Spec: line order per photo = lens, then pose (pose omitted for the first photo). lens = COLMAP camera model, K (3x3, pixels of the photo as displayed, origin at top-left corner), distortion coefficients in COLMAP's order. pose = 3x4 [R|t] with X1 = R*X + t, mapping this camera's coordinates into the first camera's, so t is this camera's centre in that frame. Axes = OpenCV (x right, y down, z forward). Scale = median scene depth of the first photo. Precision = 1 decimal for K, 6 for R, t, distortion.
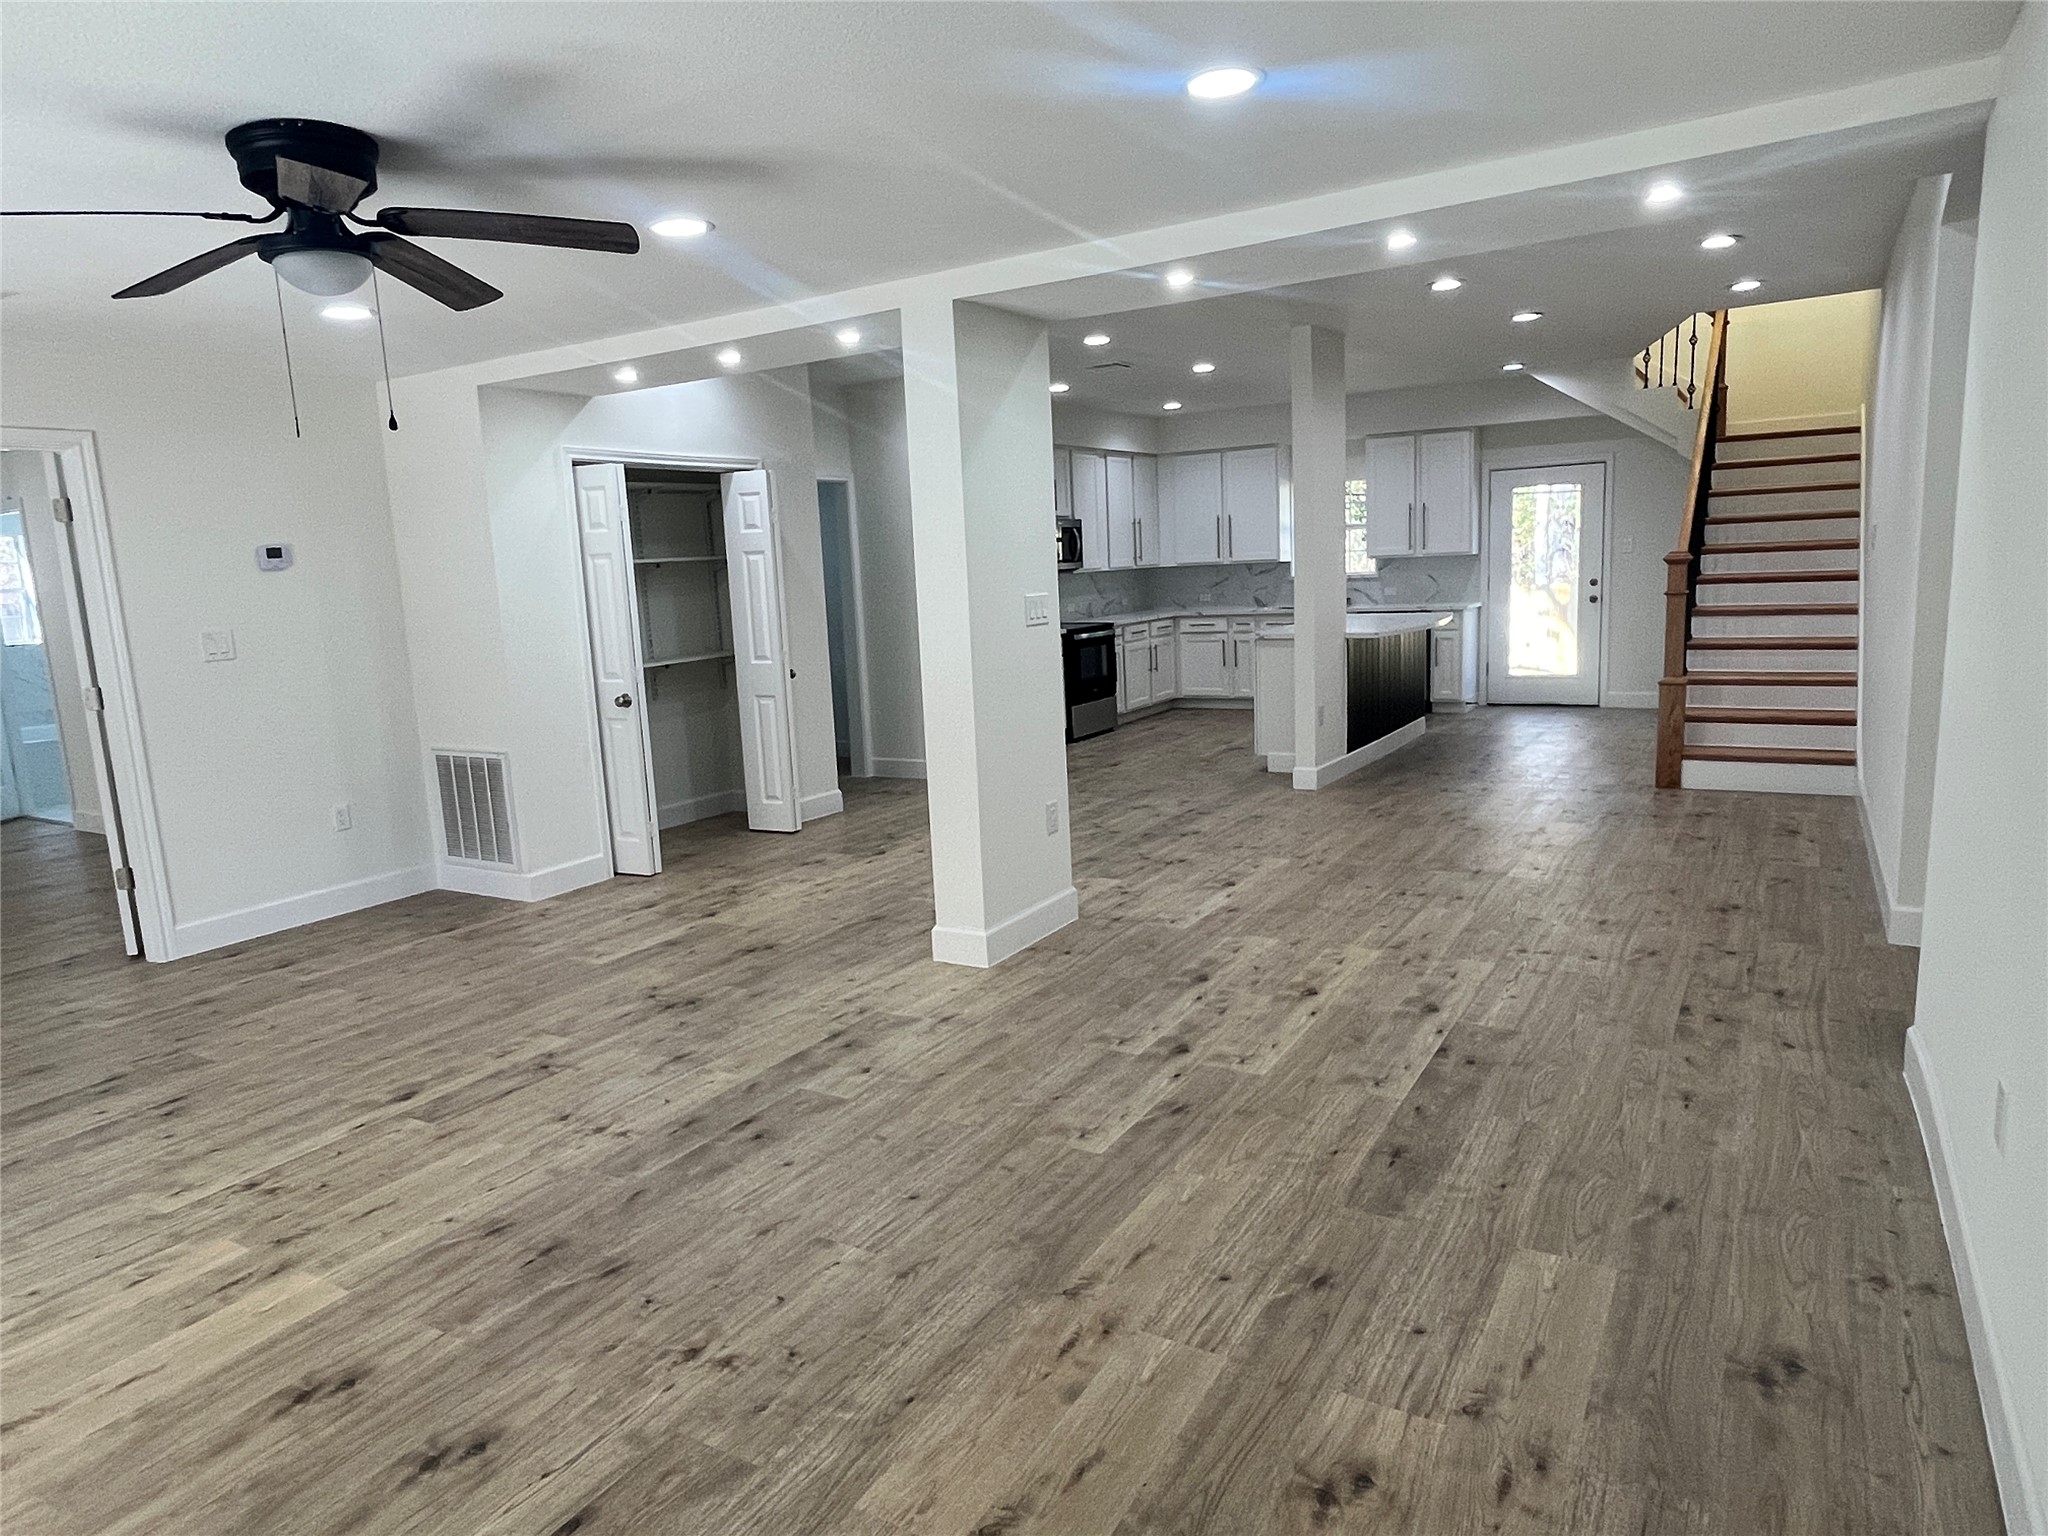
lens RADIAL K [[1278.8, 0, 1045.6], [0, 1278.8, 779.0], [0, 0, 1]] dist [0.002209, -0.004970]
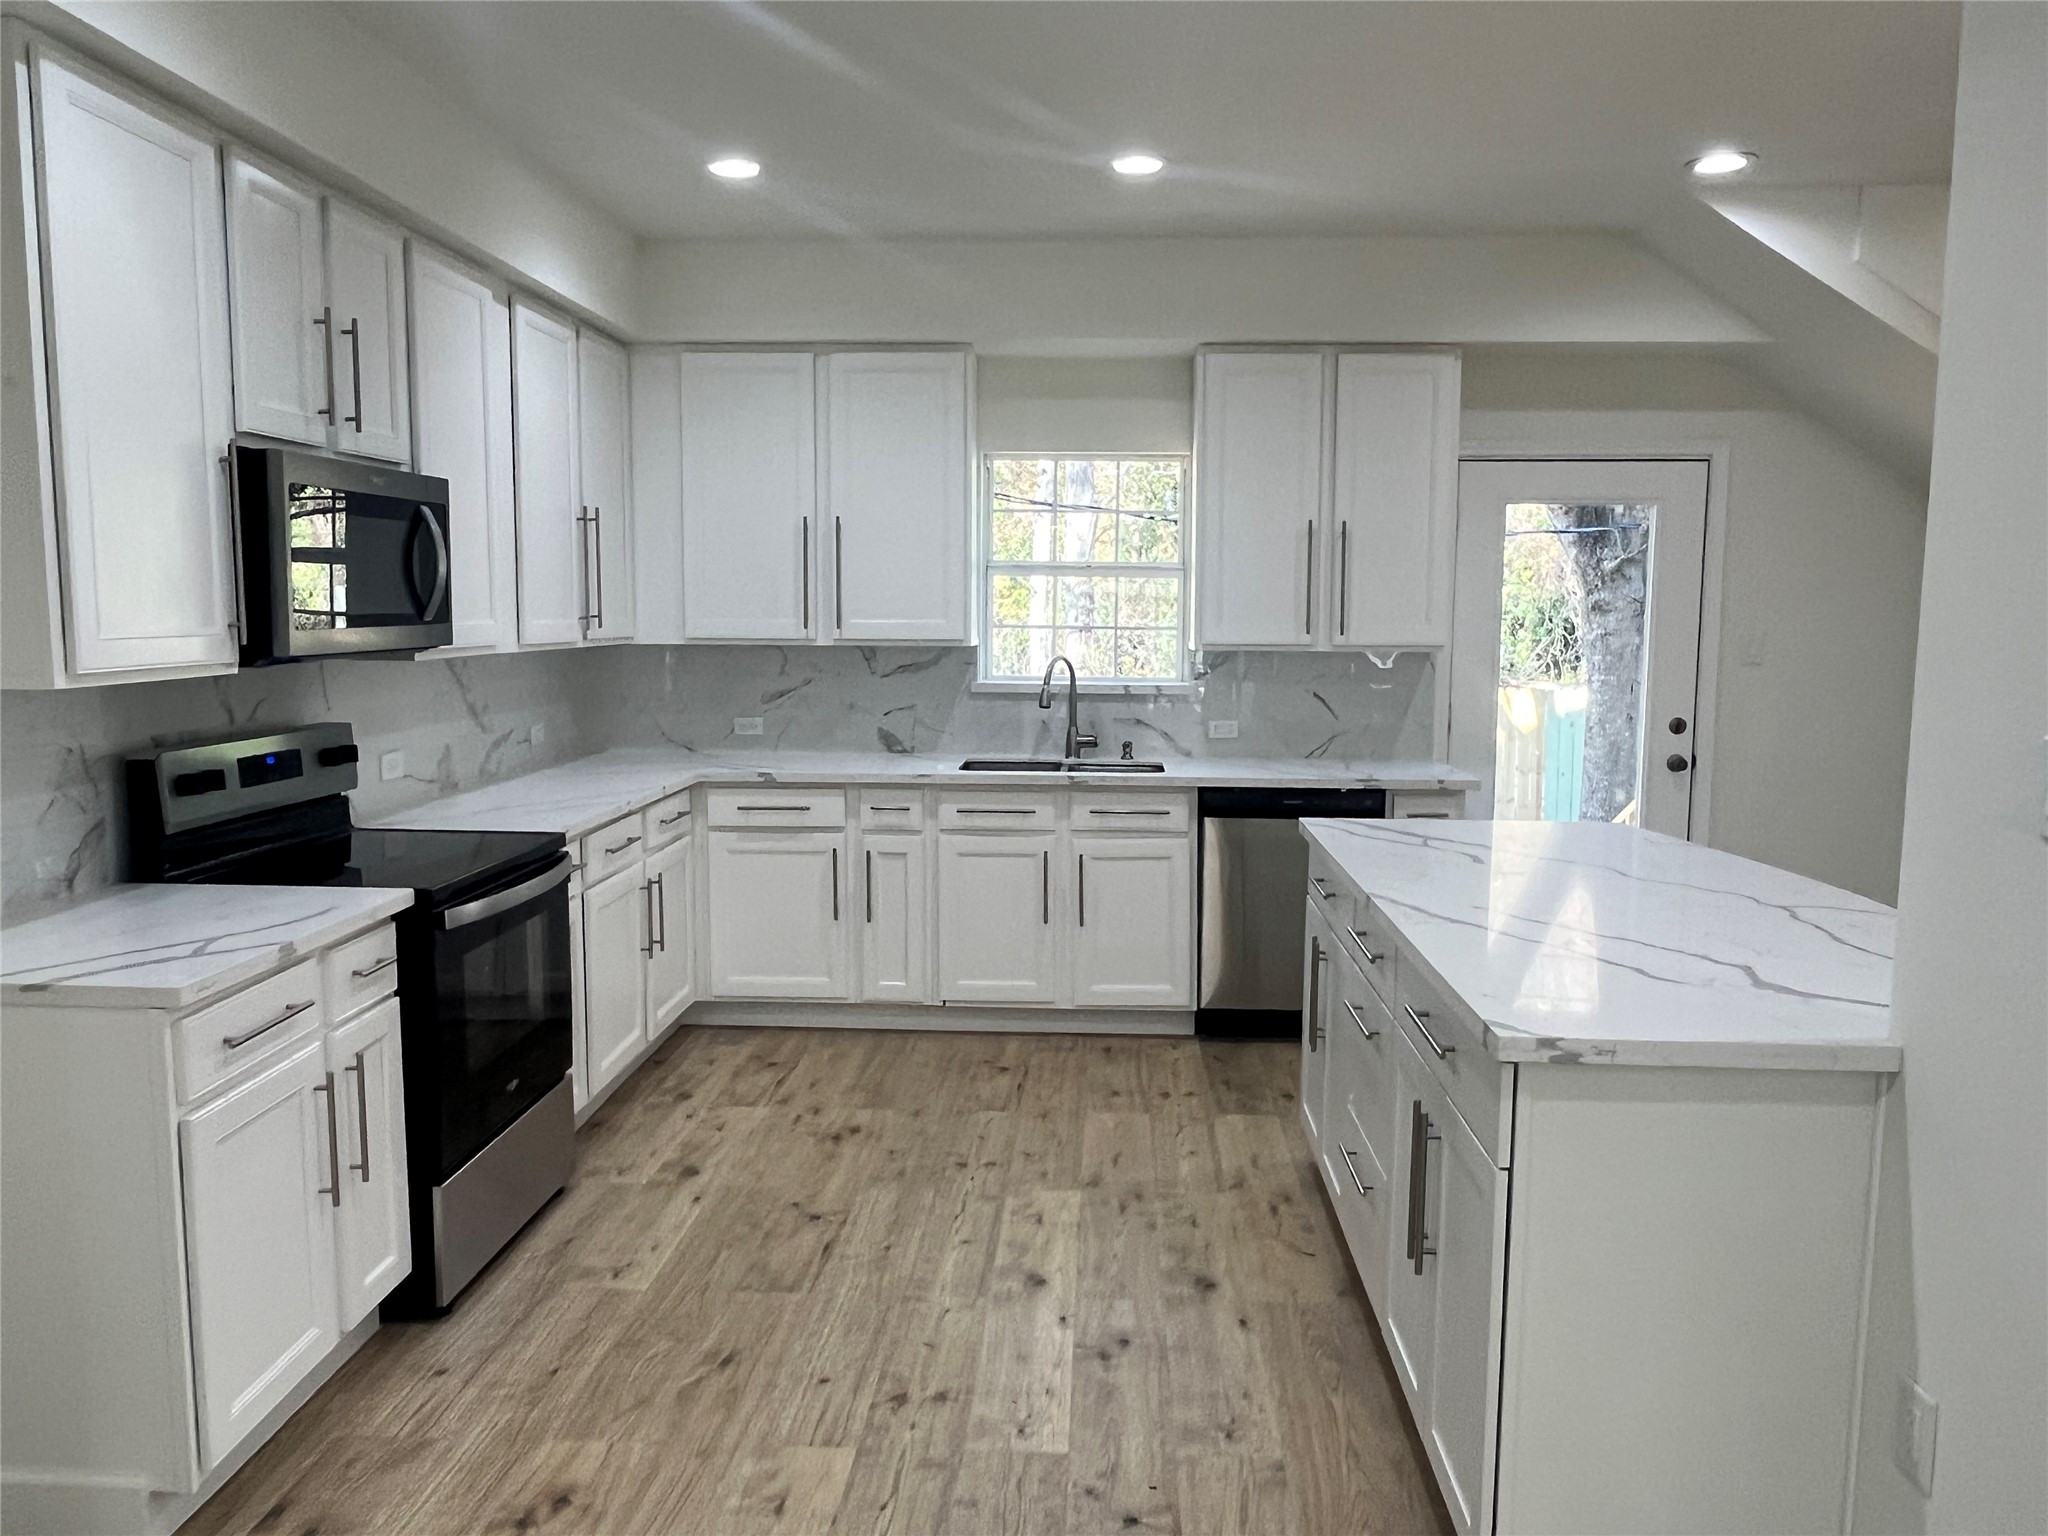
lens RADIAL K [[1490.1, 0, 1032.9], [0, 1490.1, 763.2], [0, 0, 1]] dist [-0.005885, -0.003048]
pose [[0.882253, 0.005755, 0.470740, -0.012673], [0.030550, 0.997118, -0.069446, -0.106694], [-0.469783, 0.075650, 0.879535, 0.619690]]
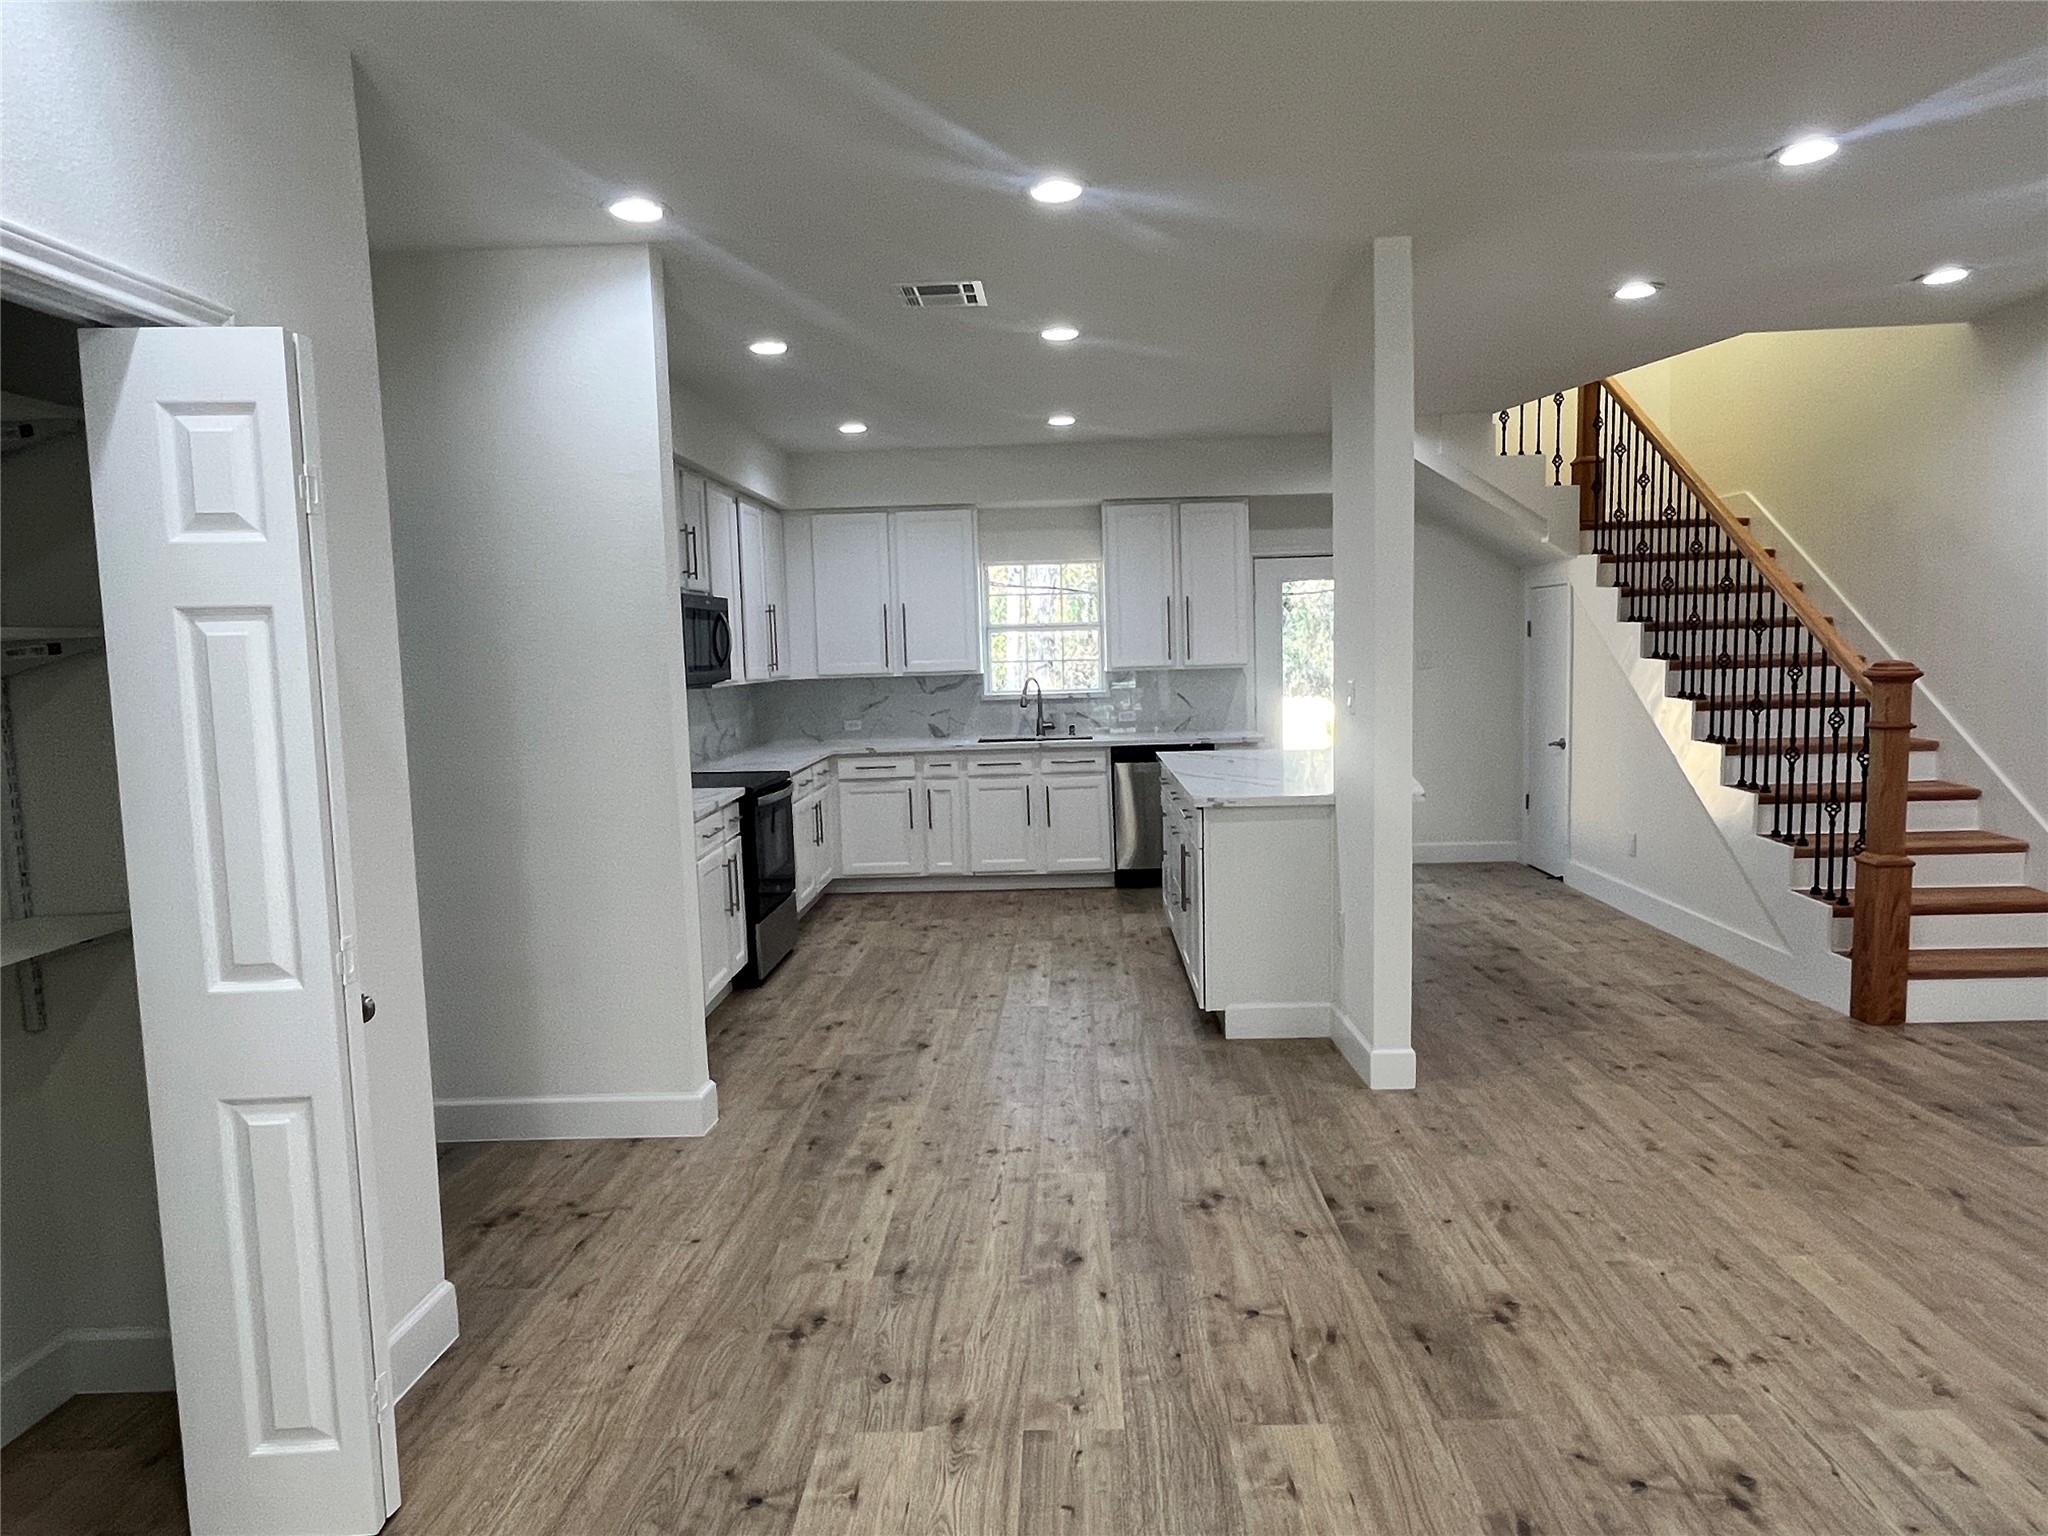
lens RADIAL K [[1278.8, 0, 1034.4], [0, 1278.8, 761.6], [0, 0, 1]] dist [0.002209, -0.004970]
pose [[0.872912, -0.020438, 0.487450, -0.130504], [0.070830, 0.993846, -0.085169, -0.065401], [-0.482709, 0.108871, 0.868987, 0.412212]]
